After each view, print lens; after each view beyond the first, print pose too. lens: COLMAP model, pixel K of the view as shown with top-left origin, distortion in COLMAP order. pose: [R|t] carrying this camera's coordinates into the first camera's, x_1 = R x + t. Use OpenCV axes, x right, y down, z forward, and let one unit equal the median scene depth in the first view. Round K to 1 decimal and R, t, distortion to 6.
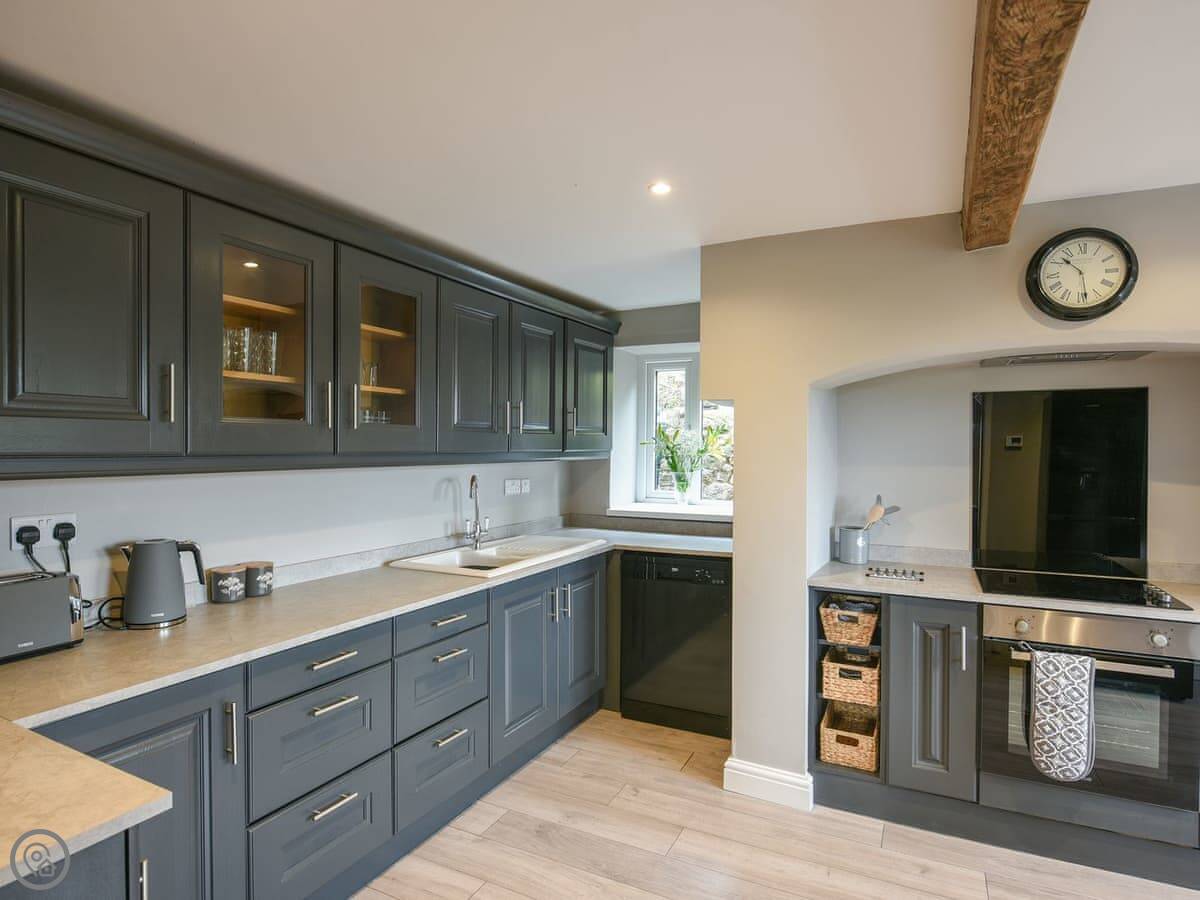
lens RADIAL K [[685.3, 0, 600.0], [0, 685.3, 450.0], [0, 0, 1]] dist [-0.004804, -0.001004]
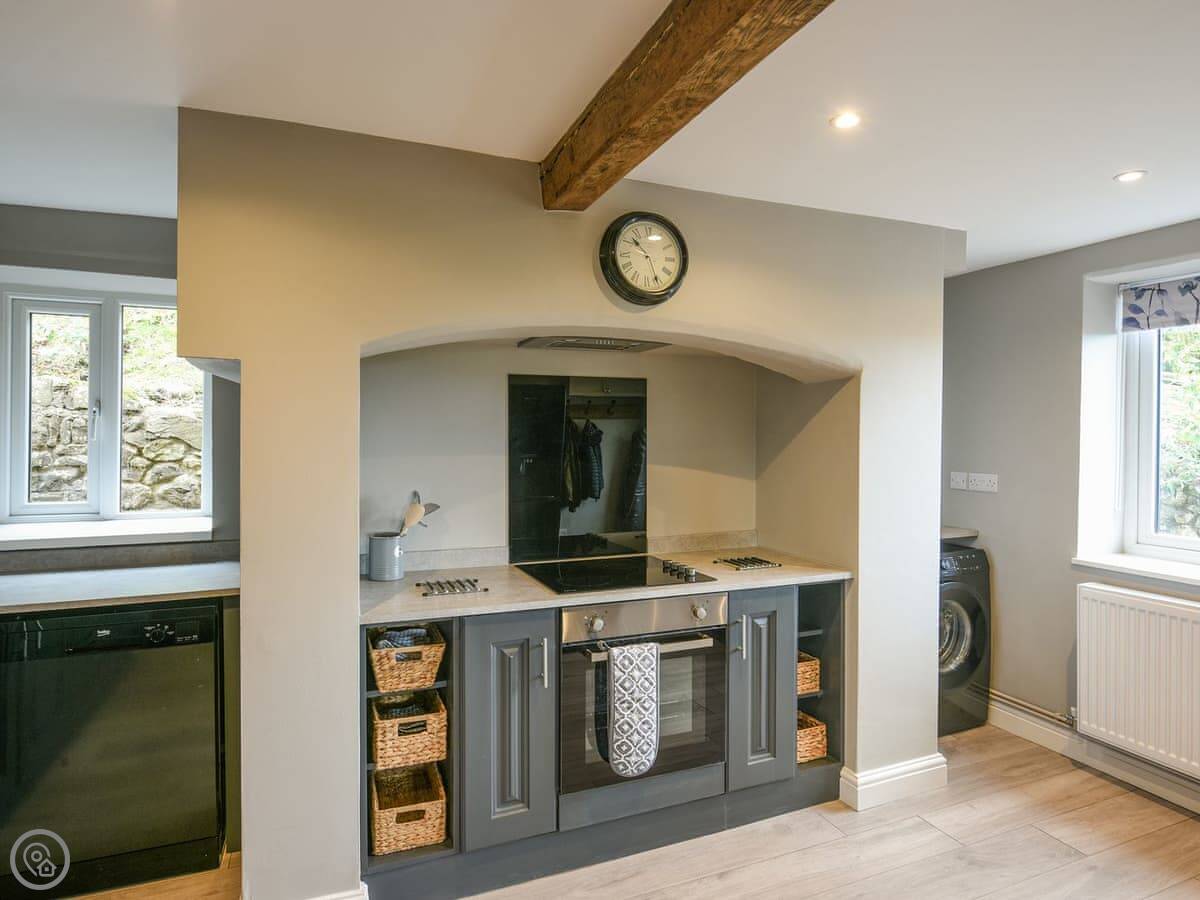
lens RADIAL K [[679.6, 0, 606.0], [0, 679.6, 438.1], [0, 0, 1]] dist [-0.000465, -0.000596]
pose [[0.661398, -0.007577, 0.749997, -0.066019], [0.005486, 0.999971, 0.005264, -0.002124], [-0.750015, 0.000633, 0.661420, 0.351829]]
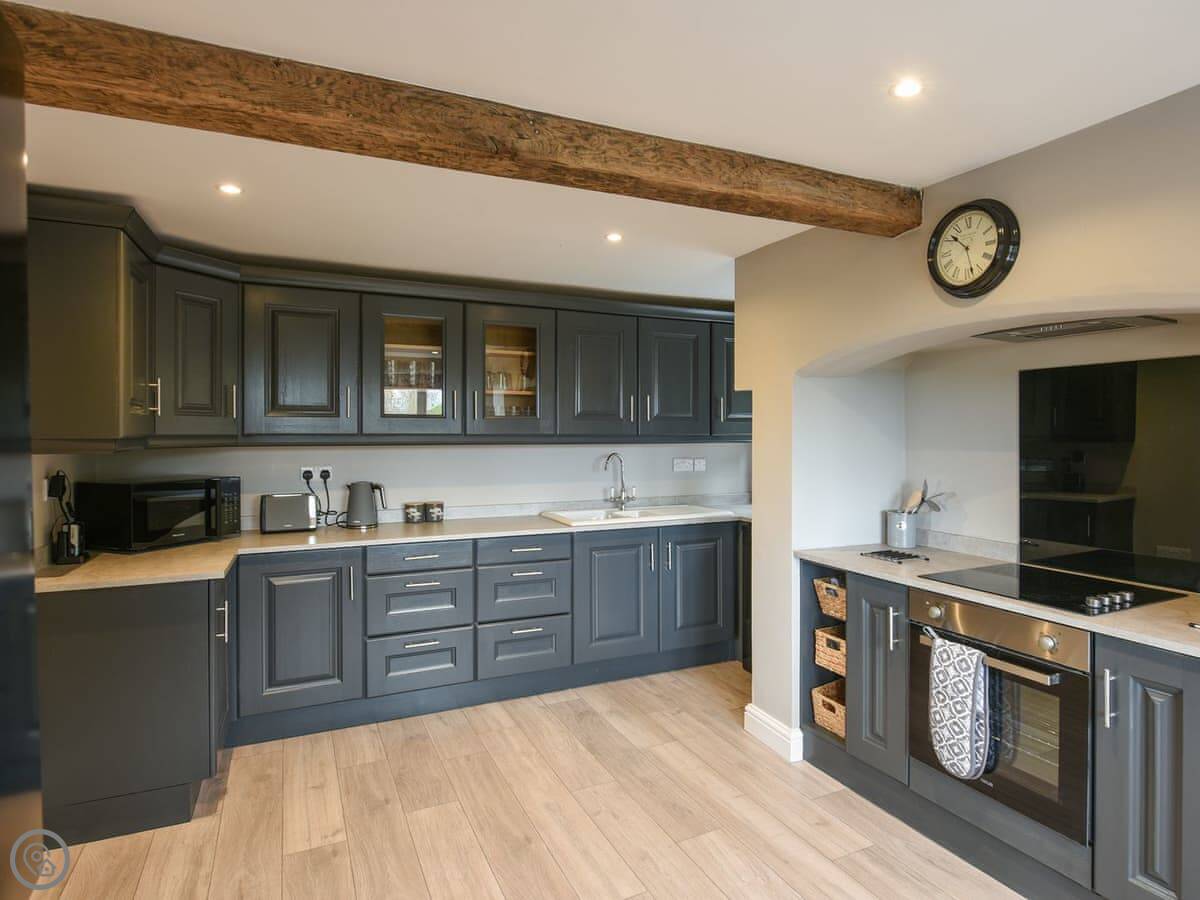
lens RADIAL K [[689.0, 0, 637.0], [0, 689.0, 426.8], [0, 0, 1]] dist [-0.001360, -0.000629]
pose [[0.808669, -0.006260, -0.588230, 0.798777], [-0.002457, 0.999899, -0.014019, 0.006198], [0.588258, 0.012782, 0.808572, -0.049275]]
